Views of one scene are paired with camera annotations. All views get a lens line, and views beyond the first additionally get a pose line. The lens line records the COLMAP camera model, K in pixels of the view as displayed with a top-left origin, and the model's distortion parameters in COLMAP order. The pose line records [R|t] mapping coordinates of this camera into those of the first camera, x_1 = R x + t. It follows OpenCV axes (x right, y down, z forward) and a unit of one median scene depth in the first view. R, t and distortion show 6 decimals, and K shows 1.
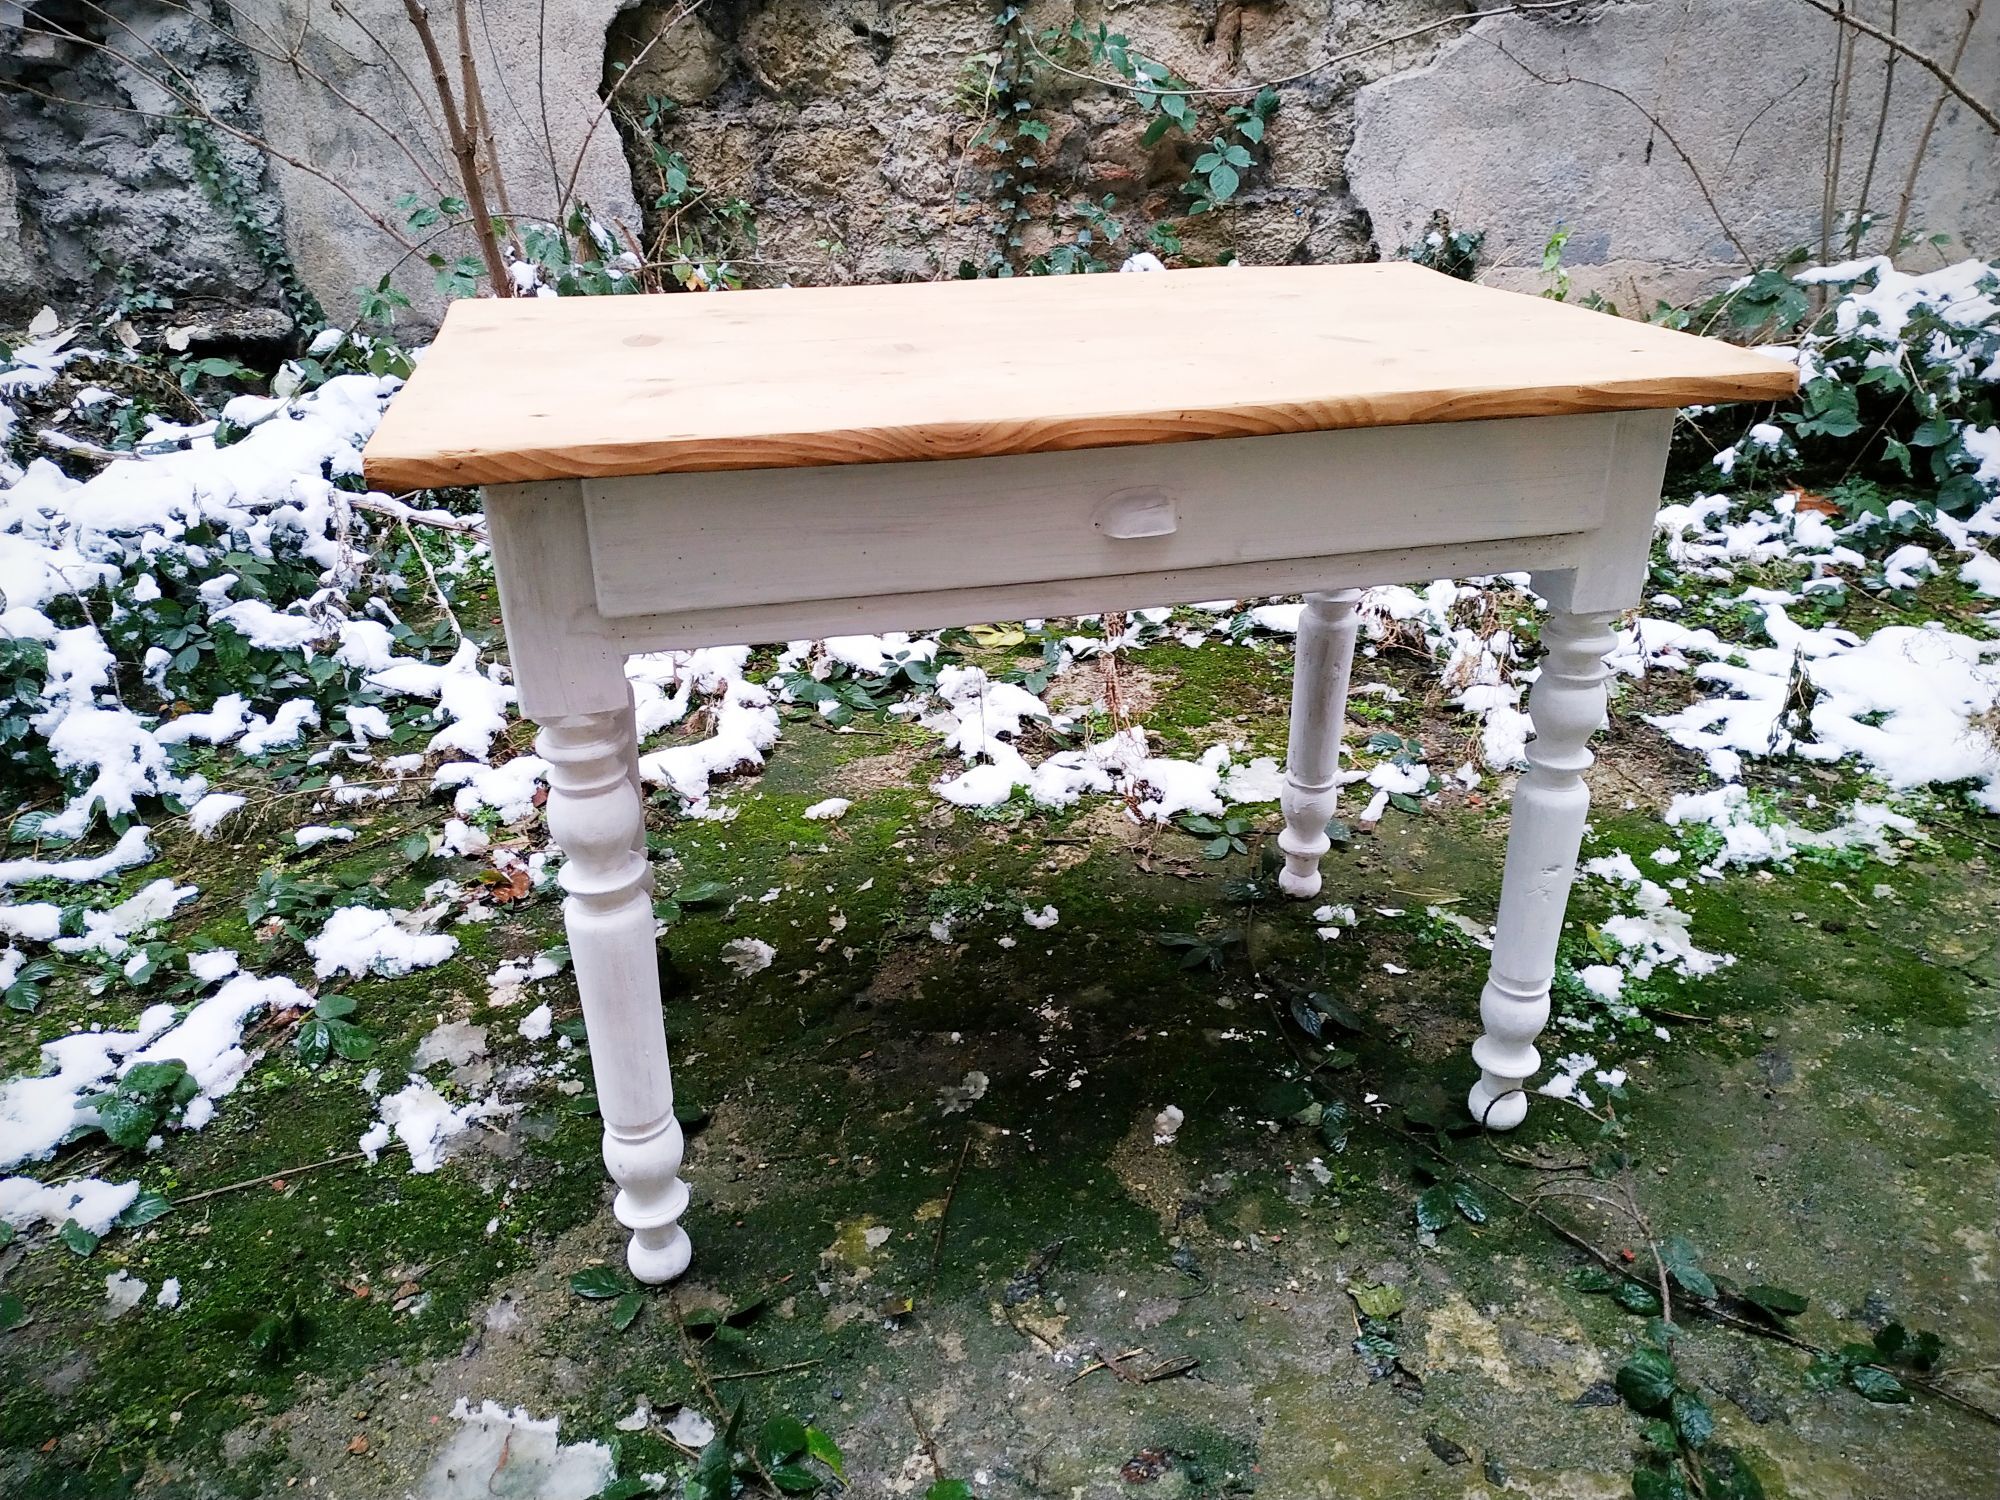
lens RADIAL K [[1465.3, 0, 987.3], [0, 1465.3, 754.1], [0, 0, 1]] dist [0.000586, -0.009619]
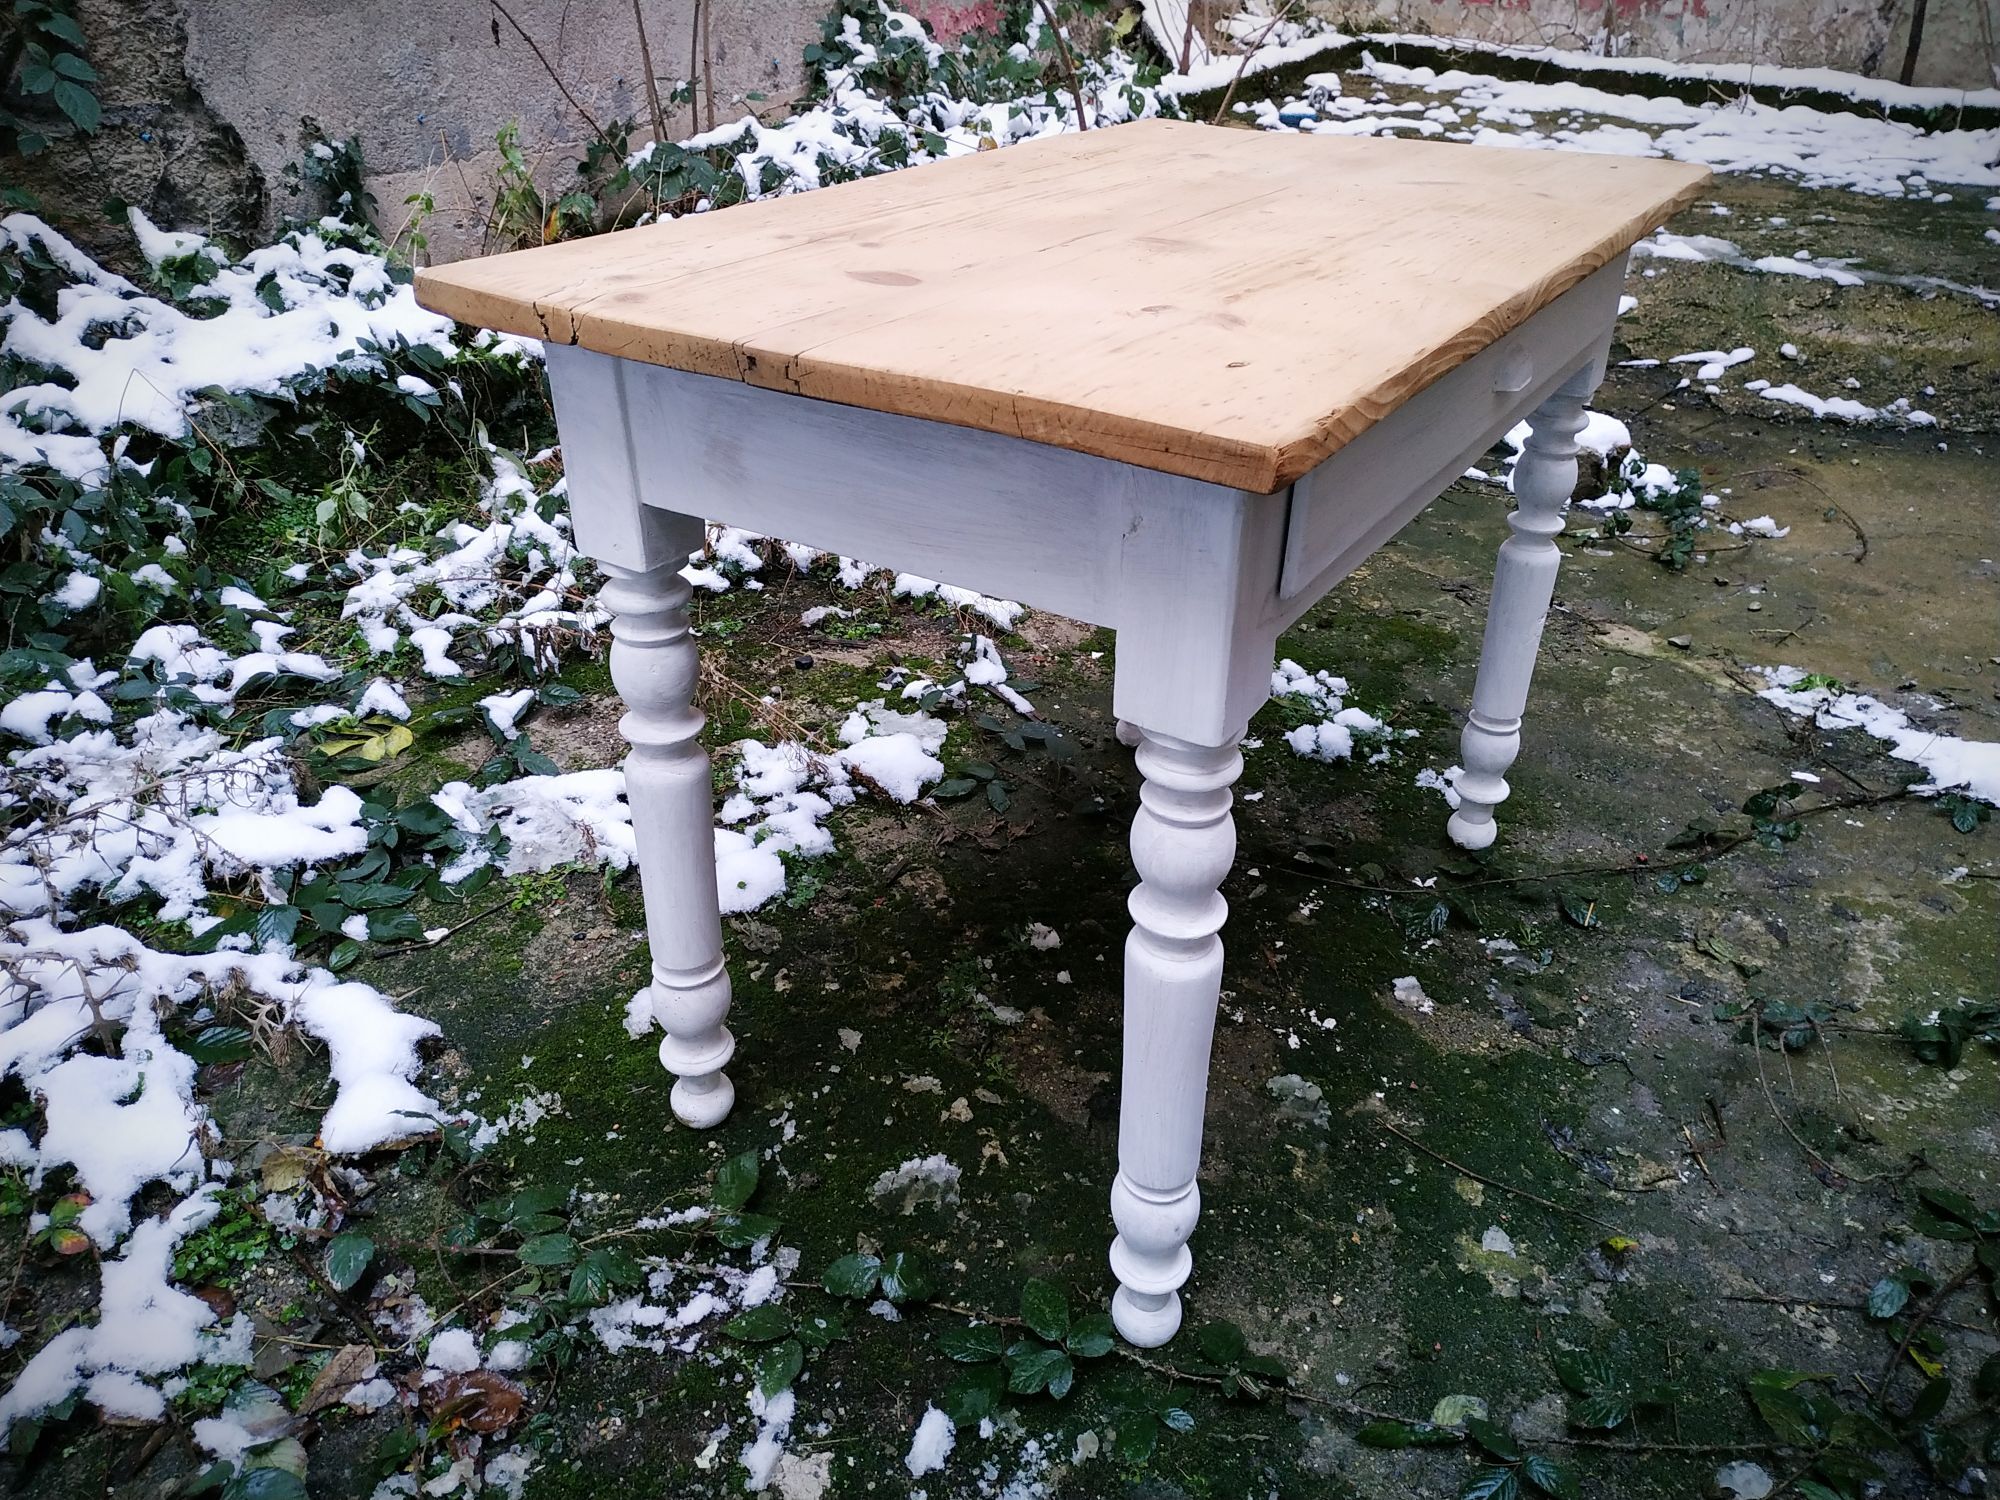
lens RADIAL K [[1468.2, 0, 992.9], [0, 1468.2, 743.6], [0, 0, 1]] dist [-0.000229, -0.006844]
pose [[0.479532, -0.419498, 0.770760, -0.472145], [0.376210, 0.891800, 0.251315, -0.173854], [-0.792789, 0.169454, 0.585466, 0.389960]]
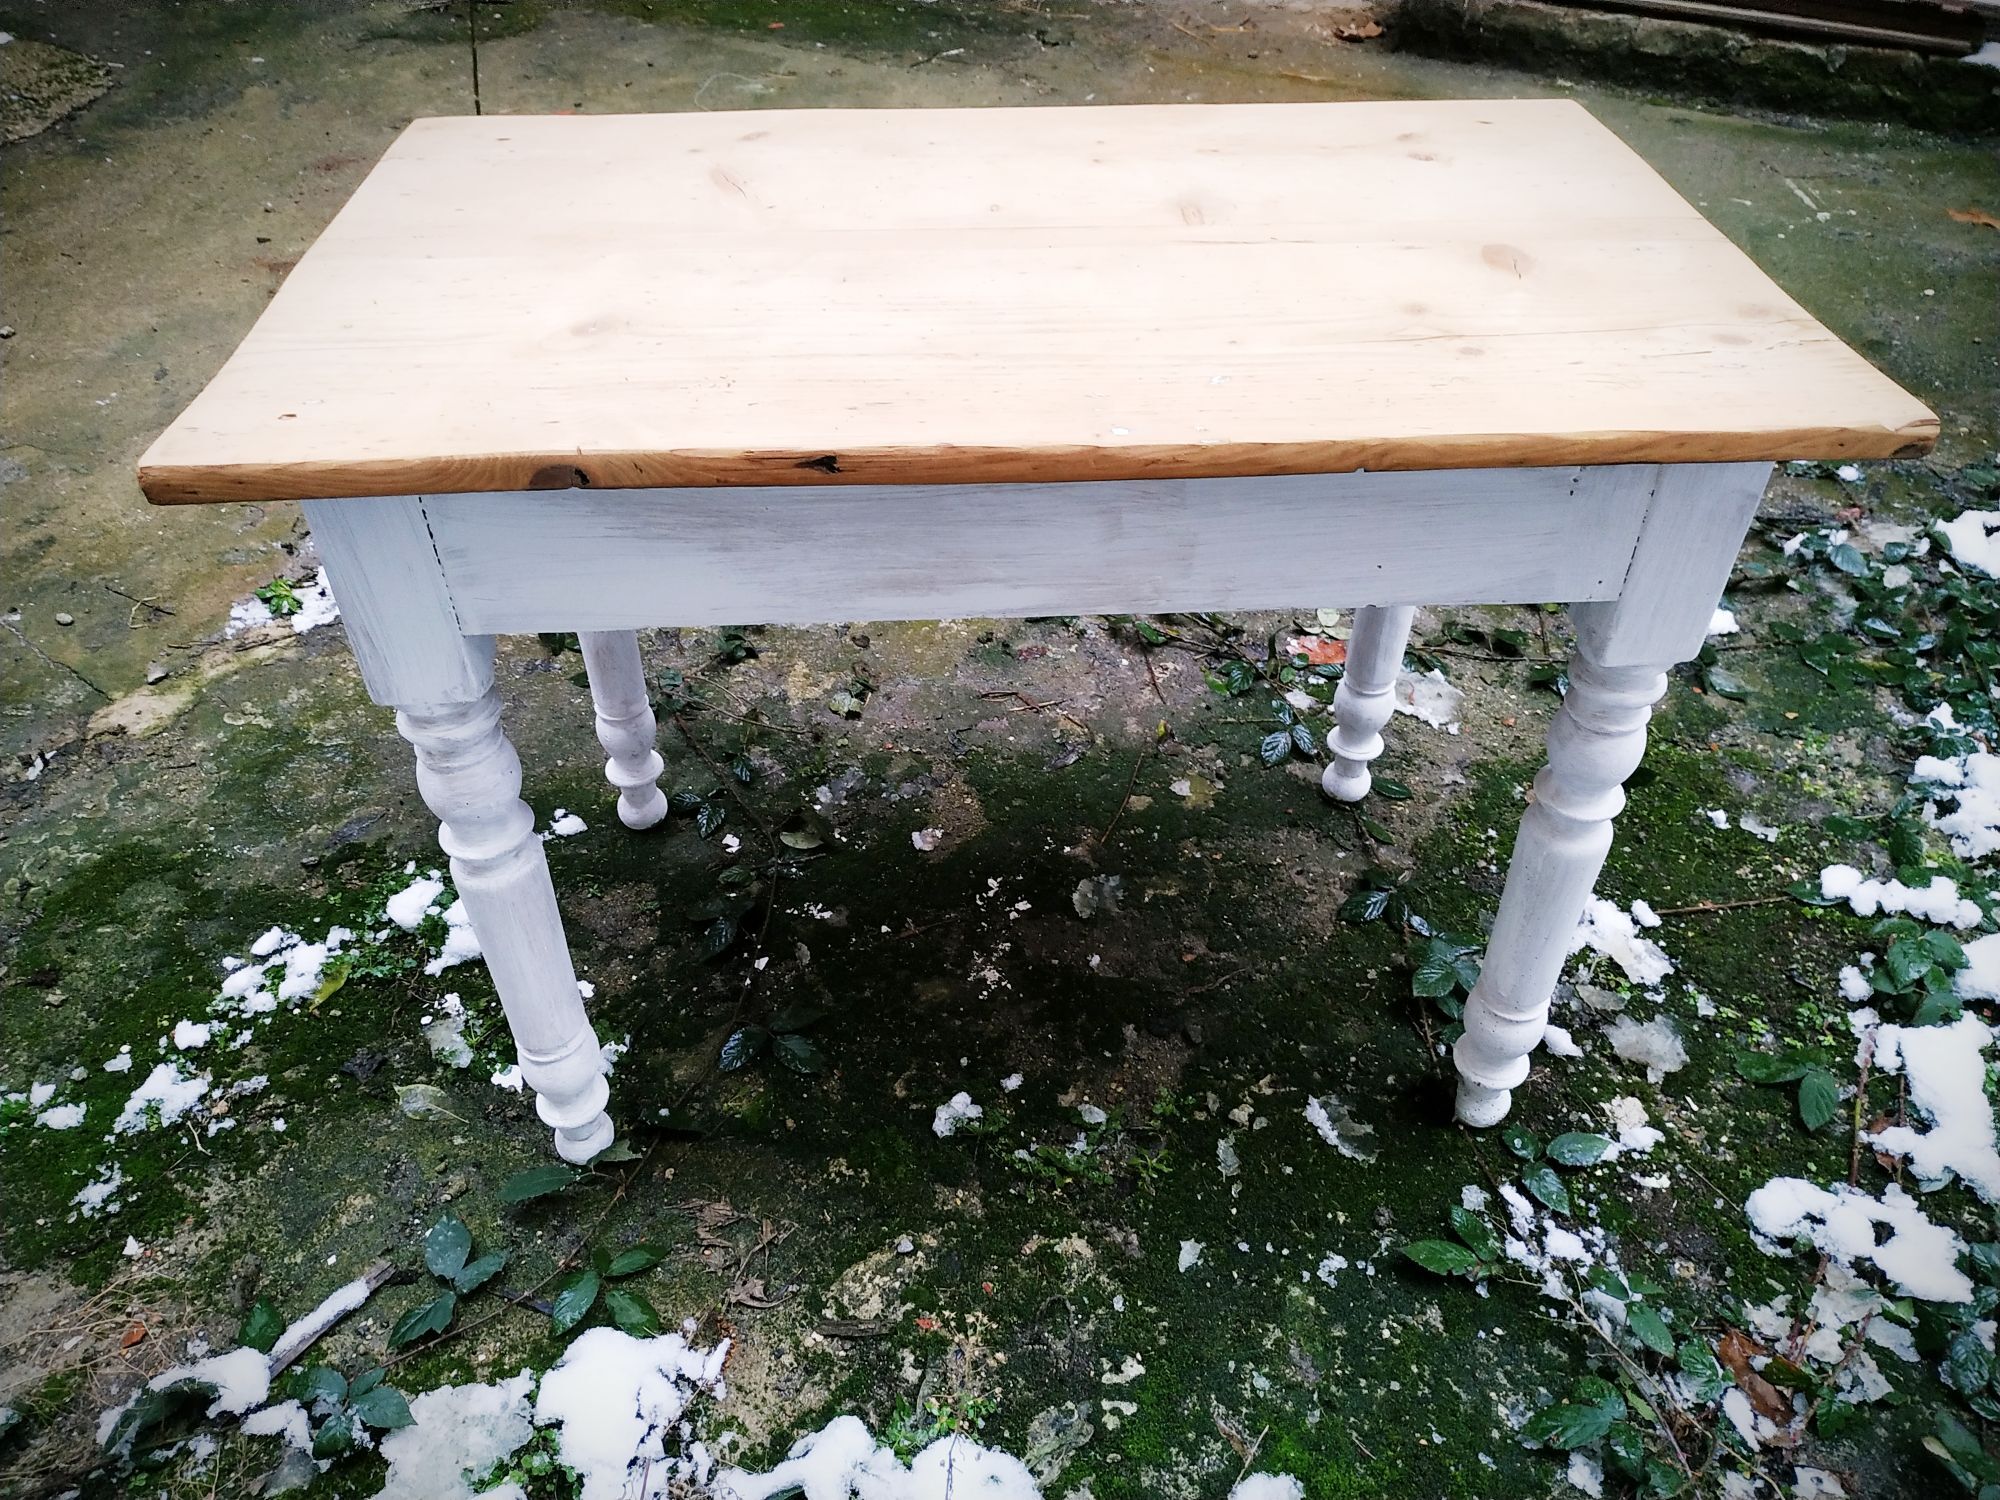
lens RADIAL K [[1414.0, 0, 1000.0], [0, 1414.0, 750.0], [0, 0, 1]] dist [-0.011007, -0.003408]
pose [[-0.983869, -0.110763, 0.140473, -0.051679], [0.086397, 0.393386, 0.915305, -0.502375], [-0.156642, 0.912677, -0.377471, 0.869097]]
